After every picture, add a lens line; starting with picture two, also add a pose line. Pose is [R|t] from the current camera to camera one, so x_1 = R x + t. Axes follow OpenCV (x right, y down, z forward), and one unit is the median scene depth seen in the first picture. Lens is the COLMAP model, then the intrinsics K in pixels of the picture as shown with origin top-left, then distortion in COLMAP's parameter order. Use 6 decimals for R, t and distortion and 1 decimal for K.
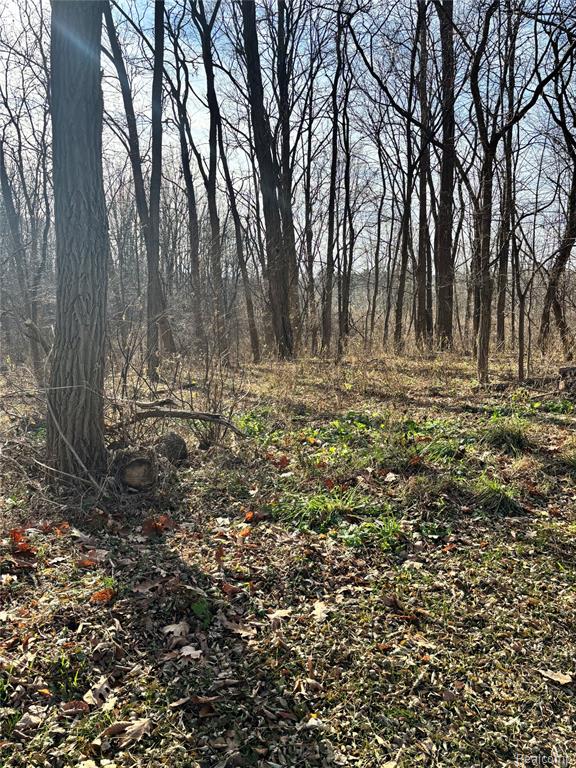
lens RADIAL K [[578.0, 0, 278.3], [0, 578.0, 390.9], [0, 0, 1]] dist [0.039286, -0.042902]
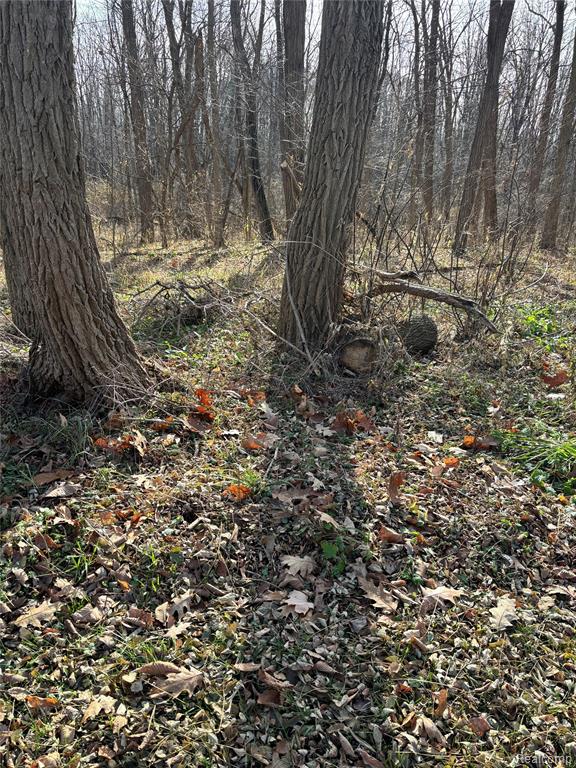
lens RADIAL K [[578.0, 0, 278.3], [0, 578.0, 390.9], [0, 0, 1]] dist [0.039286, -0.042902]
pose [[0.856089, 0.225080, -0.465243, 0.098351], [-0.122256, 0.962833, 0.240846, 0.002782], [0.502161, -0.149307, 0.851787, 0.315426]]
